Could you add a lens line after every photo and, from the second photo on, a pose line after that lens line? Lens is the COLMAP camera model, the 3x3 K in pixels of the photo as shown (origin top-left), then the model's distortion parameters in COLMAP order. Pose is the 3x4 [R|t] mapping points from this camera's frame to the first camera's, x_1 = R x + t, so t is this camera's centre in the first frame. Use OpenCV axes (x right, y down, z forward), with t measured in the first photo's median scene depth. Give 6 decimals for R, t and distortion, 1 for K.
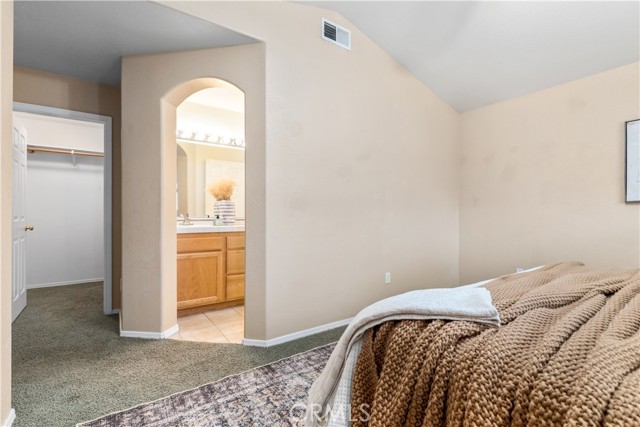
lens RADIAL K [[289.8, 0, 322.4], [0, 289.8, 215.5], [0, 0, 1]] dist [-0.004806, -0.001179]
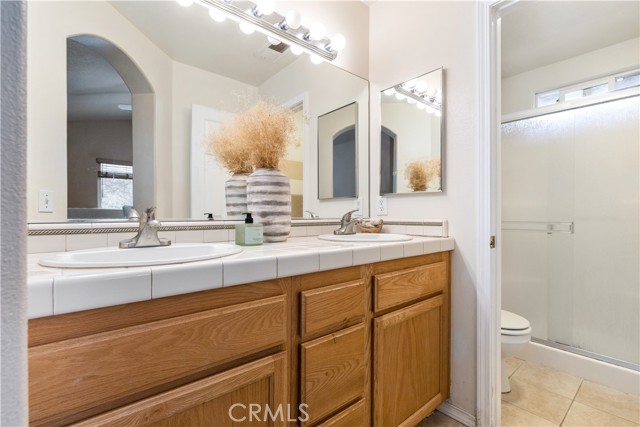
lens RADIAL K [[289.8, 0, 317.9], [0, 289.8, 217.6], [0, 0, 1]] dist [-0.004806, -0.001179]
pose [[0.997513, 0.000440, 0.070480, -0.300362], [-0.000418, 1.000000, -0.000337, 0.004446], [-0.070481, 0.000307, 0.997513, 0.657554]]
